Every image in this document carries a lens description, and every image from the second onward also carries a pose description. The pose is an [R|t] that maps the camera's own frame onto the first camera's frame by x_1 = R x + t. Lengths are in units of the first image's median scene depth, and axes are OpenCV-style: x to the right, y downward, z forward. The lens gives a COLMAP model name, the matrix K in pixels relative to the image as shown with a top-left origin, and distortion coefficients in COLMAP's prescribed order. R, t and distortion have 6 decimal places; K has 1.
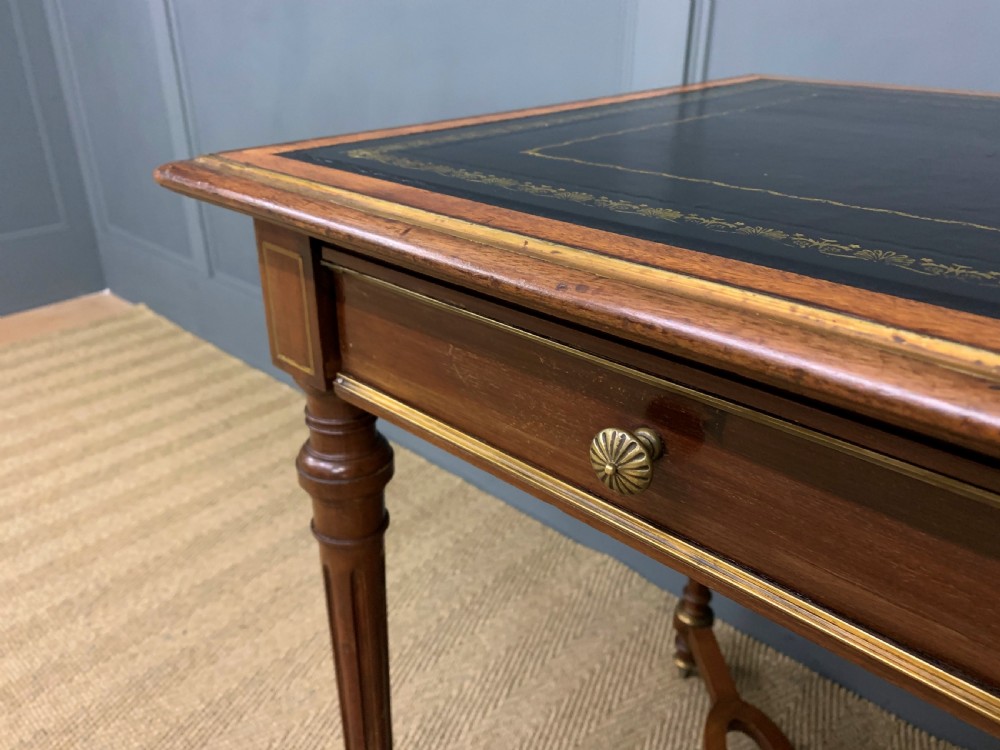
lens RADIAL K [[772.6, 0, 490.5], [0, 772.6, 371.8], [0, 0, 1]] dist [0.014443, -0.003777]
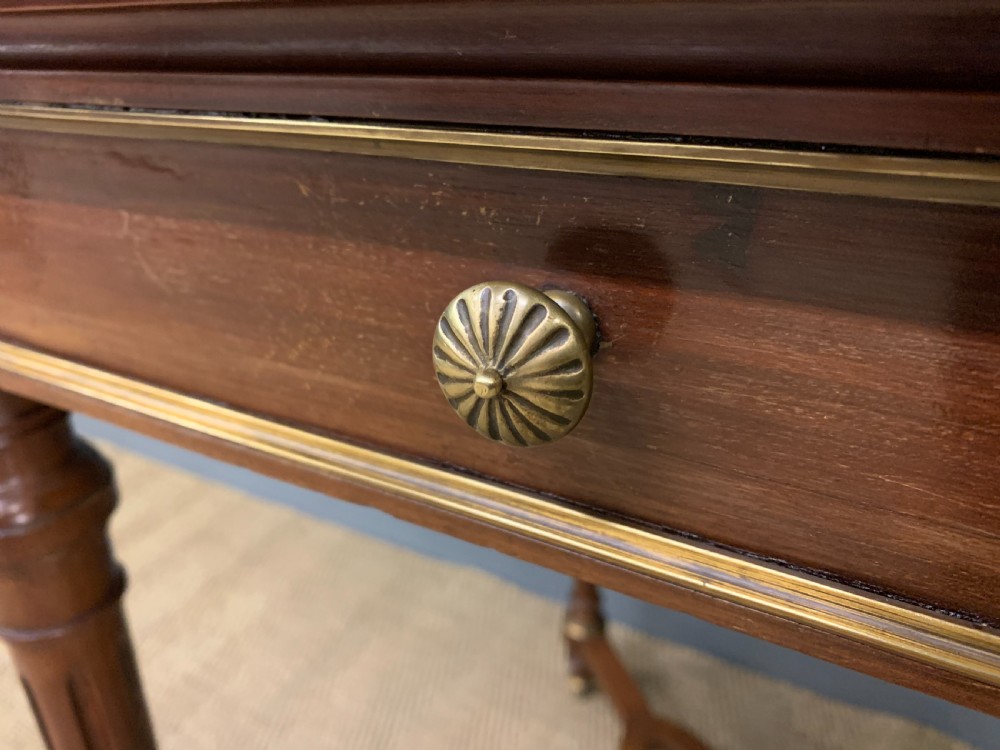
lens RADIAL K [[788.6, 0, 502.0], [0, 788.6, 354.9], [0, 0, 1]] dist [0.029838, -0.004745]
pose [[0.968950, -0.116488, 0.218099, 0.065141], [0.124534, 0.991938, -0.023467, 0.104592], [-0.213607, 0.049899, 0.975645, 0.519089]]
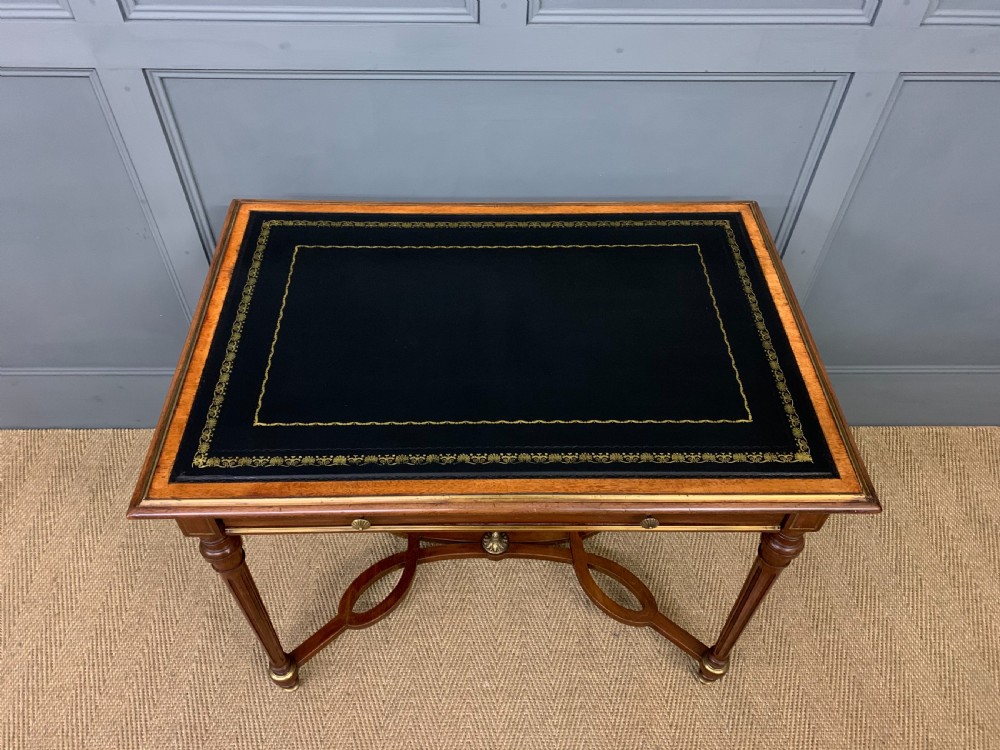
lens RADIAL K [[771.5, 0, 488.6], [0, 771.5, 369.3], [0, 0, 1]] dist [0.004264, 0.010045]
pose [[0.716450, -0.518805, 0.466412, -0.654247], [0.288379, 0.829006, 0.479152, -1.865267], [-0.635245, -0.208785, 0.743554, -1.774841]]
